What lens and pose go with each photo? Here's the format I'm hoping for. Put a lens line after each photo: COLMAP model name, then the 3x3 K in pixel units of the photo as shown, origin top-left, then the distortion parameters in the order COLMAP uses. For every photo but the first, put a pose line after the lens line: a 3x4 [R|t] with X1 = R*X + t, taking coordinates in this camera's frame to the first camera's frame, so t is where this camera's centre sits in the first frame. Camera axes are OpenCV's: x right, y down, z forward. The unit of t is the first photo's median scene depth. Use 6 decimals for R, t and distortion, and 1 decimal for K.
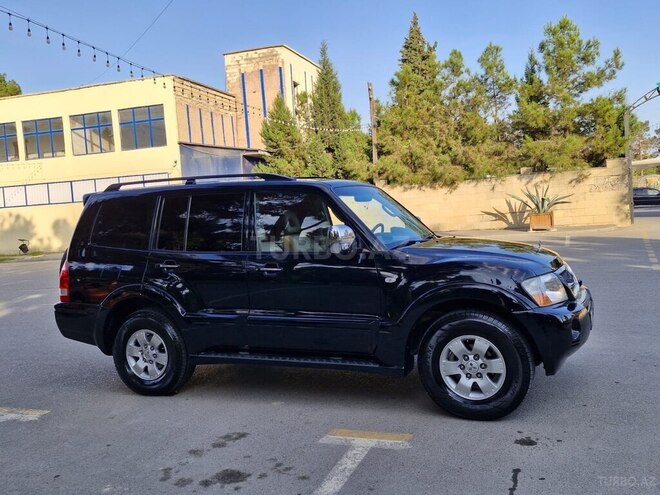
lens RADIAL K [[587.6, 0, 329.6], [0, 587.6, 252.7], [0, 0, 1]] dist [0.113204, -0.159774]
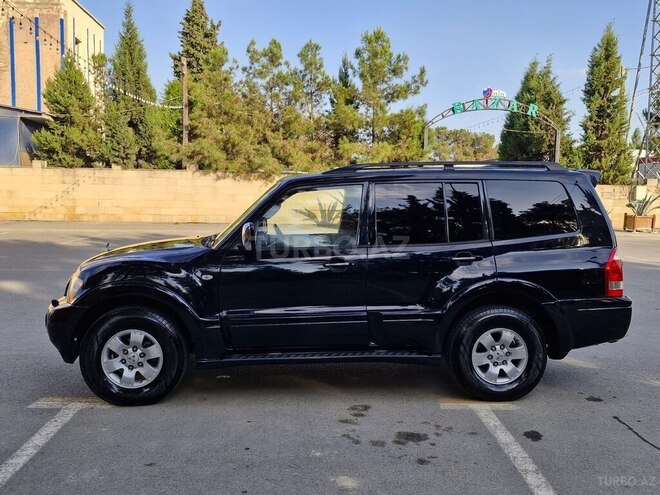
lens RADIAL K [[633.1, 0, 324.5], [0, 633.1, 249.5], [0, 0, 1]] dist [0.063570, 0.000000]
pose [[0.926825, 0.049078, 0.372273, -0.092465], [-0.051834, 0.998652, -0.002610, 0.002696], [-0.371899, -0.016877, 0.928120, -0.010372]]
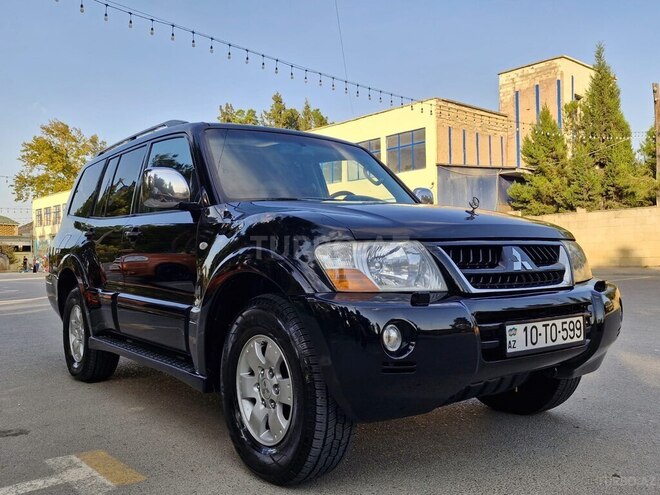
lens RADIAL K [[587.0, 0, 330.4], [0, 587.0, 253.0], [0, 0, 1]] dist [0.070319, -0.075185]
pose [[0.878832, 0.040053, -0.475446, 0.080485], [-0.063963, 0.997366, -0.034210, 0.009947], [0.472824, 0.060476, 0.879079, 0.068999]]
